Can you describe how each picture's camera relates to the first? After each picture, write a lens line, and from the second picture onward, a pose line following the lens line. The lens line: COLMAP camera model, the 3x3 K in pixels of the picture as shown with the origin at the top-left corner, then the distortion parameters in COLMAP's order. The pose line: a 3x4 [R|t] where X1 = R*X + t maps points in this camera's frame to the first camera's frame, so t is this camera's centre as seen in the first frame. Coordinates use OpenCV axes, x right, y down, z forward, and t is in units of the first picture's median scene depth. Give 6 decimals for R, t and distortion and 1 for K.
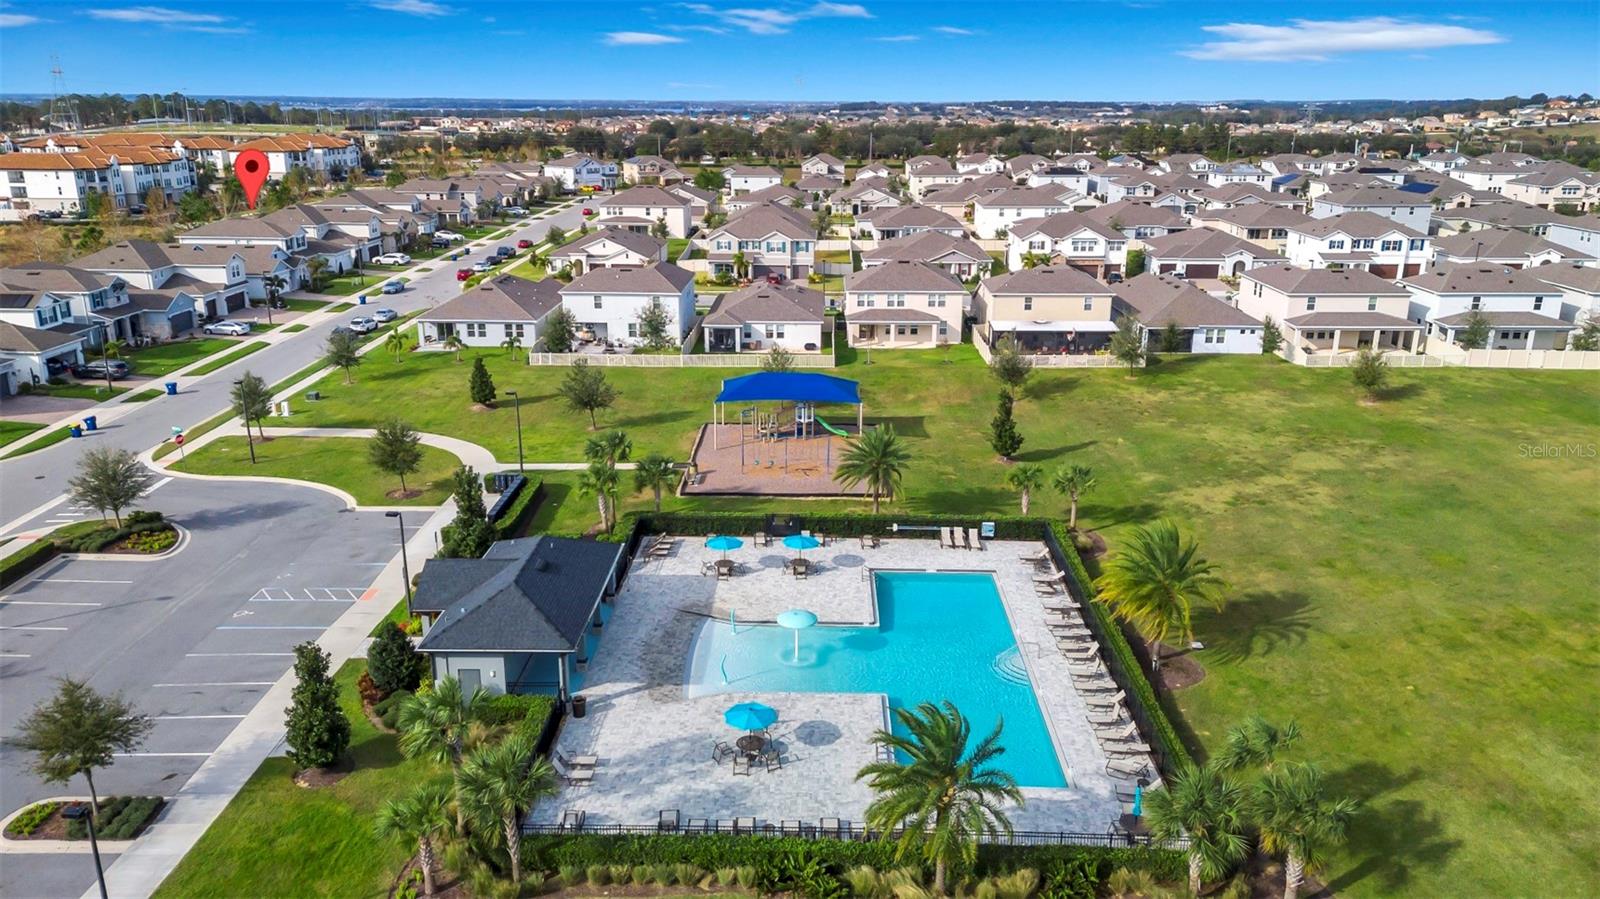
lens RADIAL K [[1172.6, 0, 798.1], [0, 1172.6, 423.2], [0, 0, 1]] dist [0.096678, -0.103077]
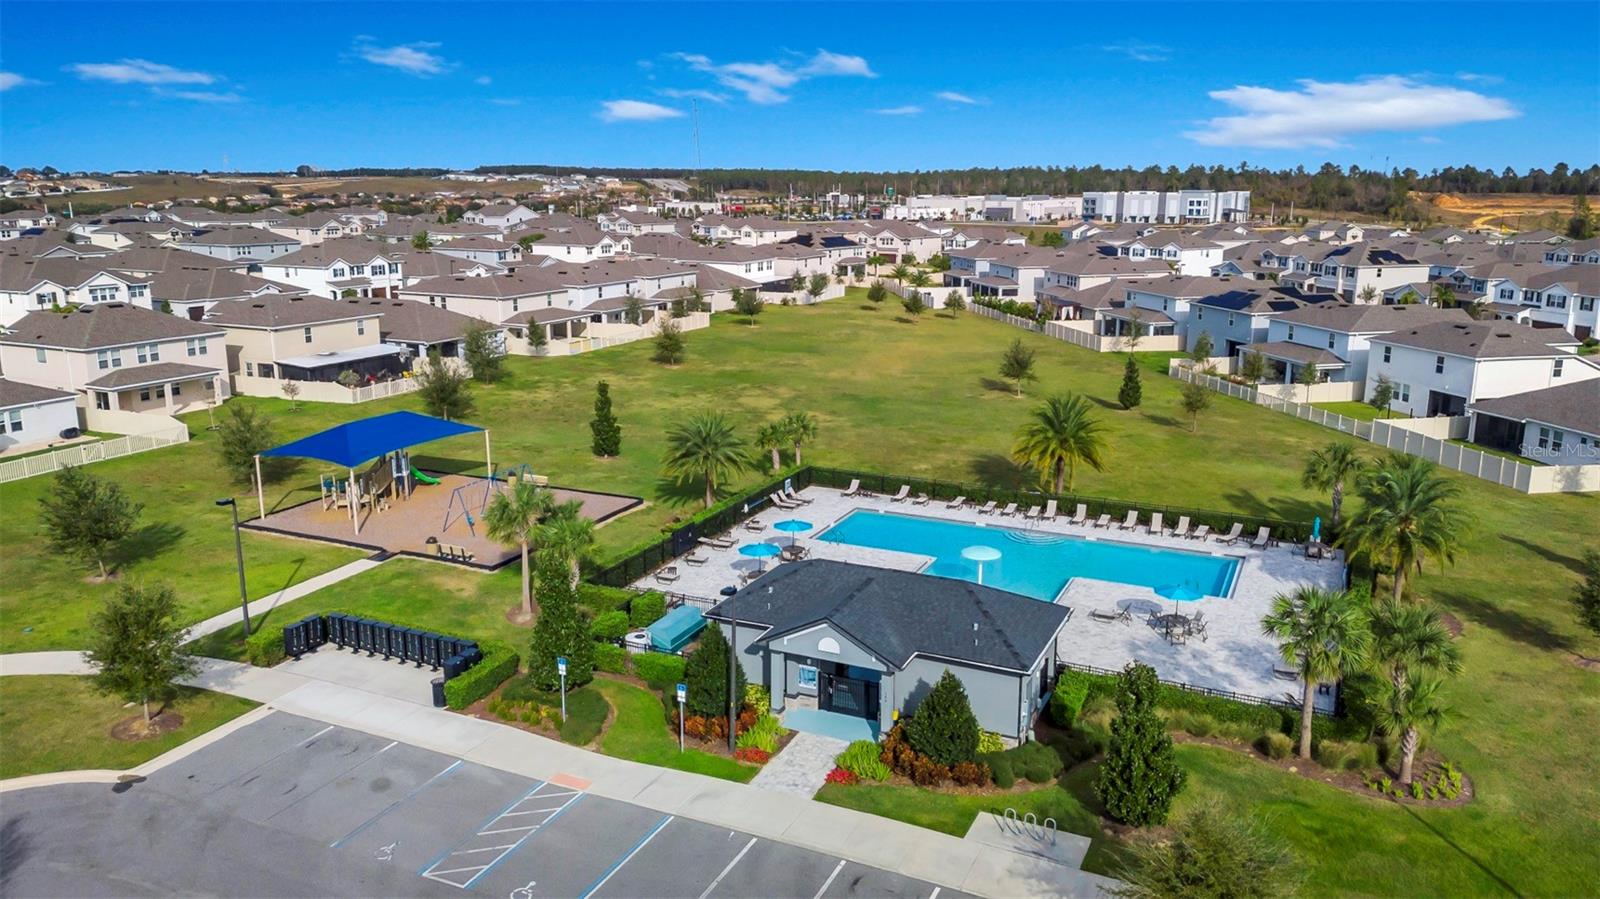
lens RADIAL K [[1172.6, 0, 798.1], [0, 1172.6, 423.2], [0, 0, 1]] dist [0.096678, -0.103077]
pose [[0.401258, -0.186065, 0.896868, -0.437381], [0.241638, 0.965968, 0.092292, -0.032652], [-0.883518, 0.179685, 0.432562, 0.317485]]
